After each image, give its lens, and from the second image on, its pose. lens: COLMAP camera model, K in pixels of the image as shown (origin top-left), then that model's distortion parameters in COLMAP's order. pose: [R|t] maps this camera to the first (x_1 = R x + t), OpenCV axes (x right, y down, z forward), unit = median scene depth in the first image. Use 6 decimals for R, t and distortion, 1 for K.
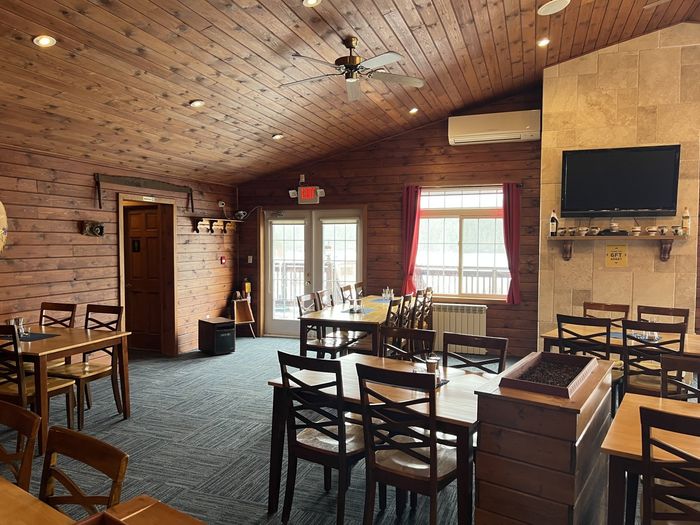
lens RADIAL K [[530.3, 0, 348.1], [0, 530.3, 268.3], [0, 0, 1]] dist [0.048958, -0.045972]
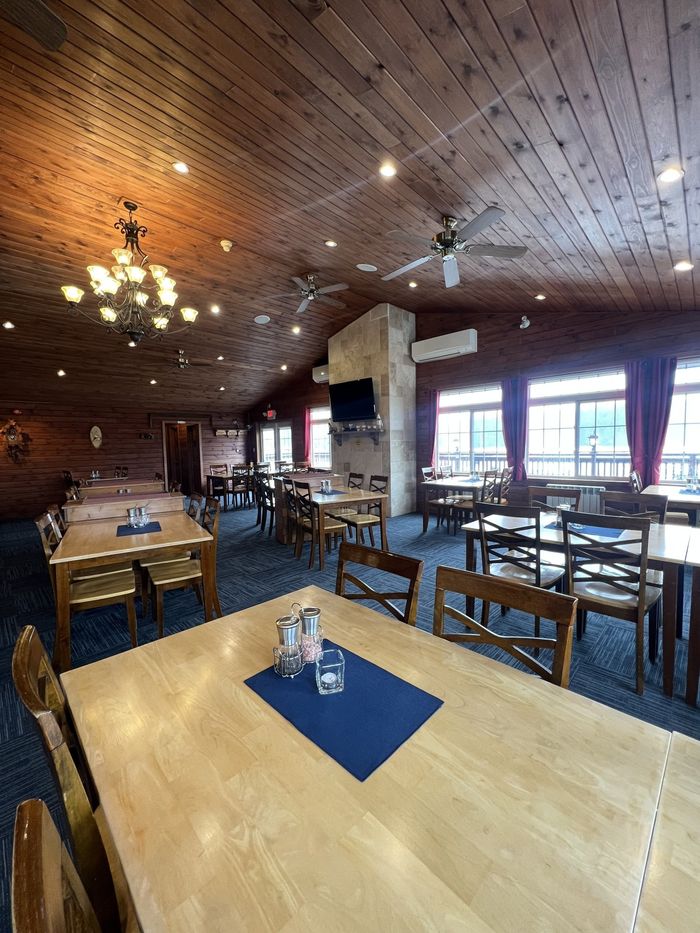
lens RADIAL K [[372.3, 0, 352.9], [0, 372.3, 465.8], [0, 0, 1]] dist [-0.005882, -0.001326]
pose [[0.908709, 0.000868, -0.417430, 0.991543], [0.006708, 0.999838, 0.016684, 0.031973], [0.417377, -0.017961, 0.908556, -0.109937]]
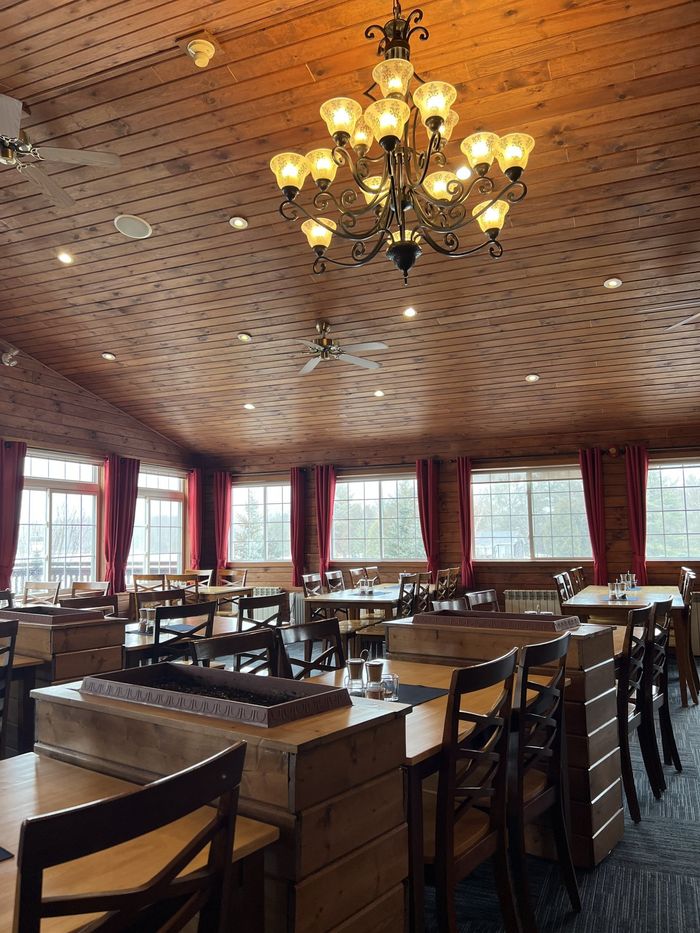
lens RADIAL K [[706.8, 0, 348.6], [0, 706.8, 473.8], [0, 0, 1]] dist [0.048958, -0.045972]
pose [[0.047267, 0.088187, 0.994982, -0.148981], [0.067797, 0.993515, -0.091278, 0.018250], [-0.996579, 0.071771, 0.040981, 0.362249]]
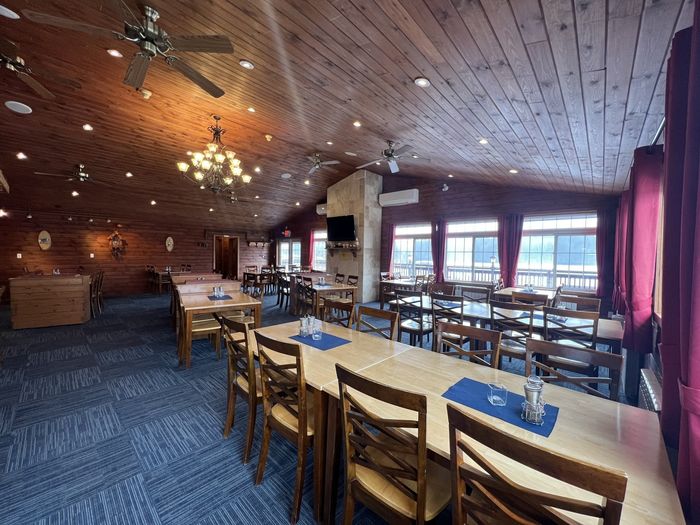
lens RADIAL K [[279.3, 0, 353.9], [0, 279.3, 261.8], [0, 0, 1]] dist [-0.005882, -0.001326]
pose [[0.922167, 0.023797, -0.386058, 1.102222], [-0.032203, 0.999364, -0.015322, 0.031282], [0.385448, 0.026561, 0.922347, -0.296678]]
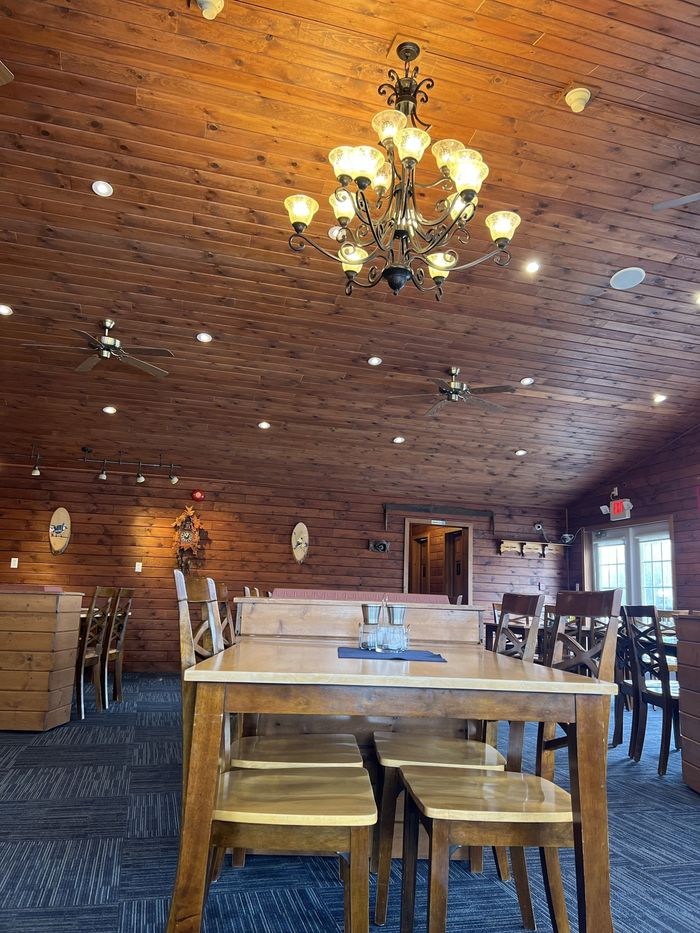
lens RADIAL K [[703.6, 0, 356.8], [0, 703.6, 467.9], [0, 0, 1]] dist [0.058065, -0.059363]
pose [[0.585886, -0.133337, -0.799349, 0.816345], [-0.076283, 0.972918, -0.218202, 0.108986], [0.806795, 0.188818, 0.559848, -0.011406]]
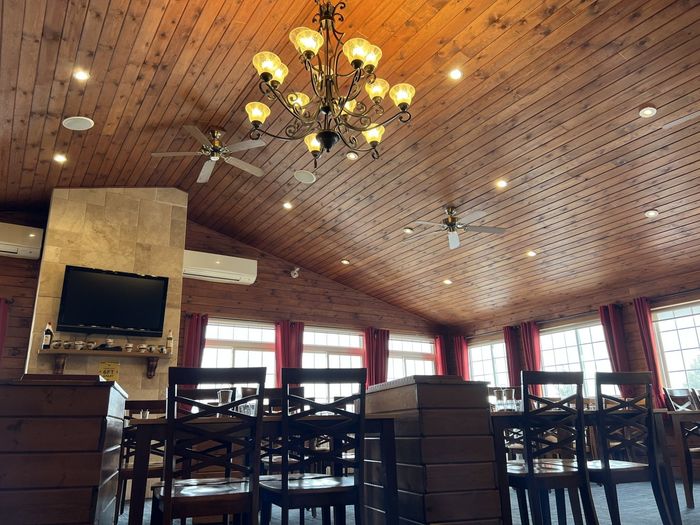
lens RADIAL K [[530.3, 0, 353.4], [0, 530.3, 265.6], [0, 0, 1]] dist [0.048958, -0.045972]
pose [[0.608153, 0.214051, 0.764416, -0.044520], [0.067719, 0.945459, -0.318623, 0.142357], [-0.790926, 0.245537, 0.560489, -0.002832]]
